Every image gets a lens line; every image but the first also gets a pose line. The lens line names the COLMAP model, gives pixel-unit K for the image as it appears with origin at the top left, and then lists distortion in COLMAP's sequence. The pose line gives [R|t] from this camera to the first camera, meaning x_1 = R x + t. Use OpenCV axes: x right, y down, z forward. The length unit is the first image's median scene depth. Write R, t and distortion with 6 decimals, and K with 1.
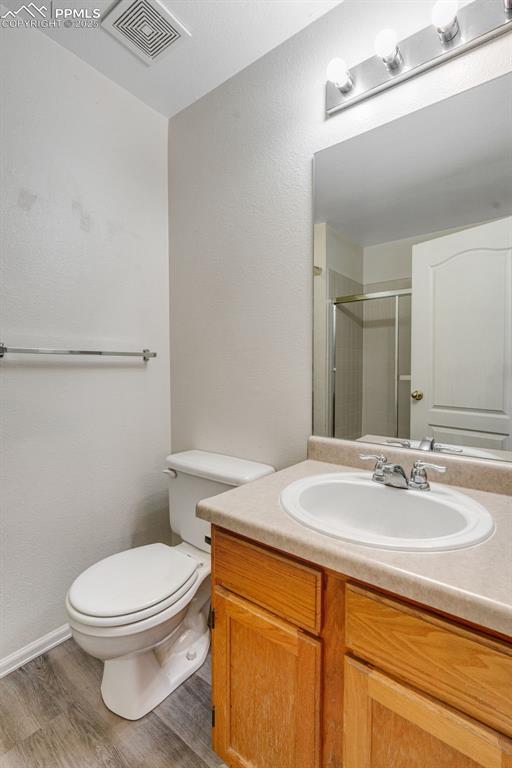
lens RADIAL K [[347.1, 0, 259.3], [0, 347.1, 378.7], [0, 0, 1]] dist [-0.004229, 0.000691]
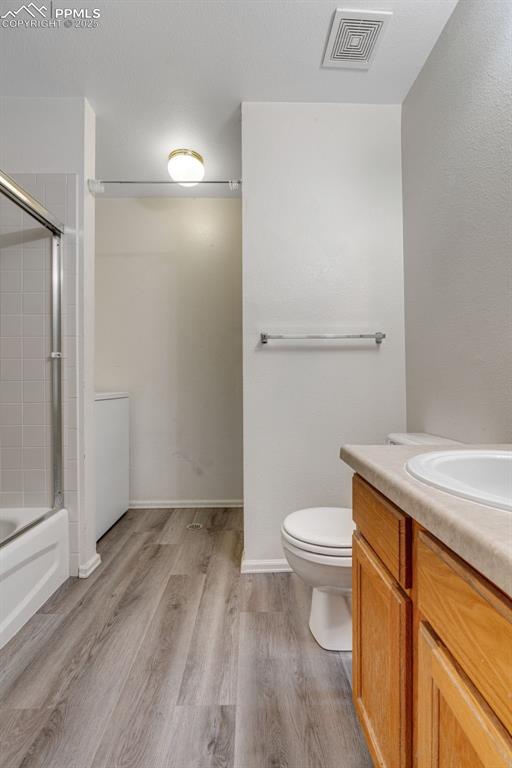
lens RADIAL K [[347.1, 0, 261.4], [0, 347.1, 385.6], [0, 0, 1]] dist [-0.004229, 0.000691]
pose [[0.626890, -0.000574, -0.779107, 0.414298], [-0.027877, 0.999343, -0.023166, 0.170916], [0.778609, 0.036242, 0.626462, 0.108847]]
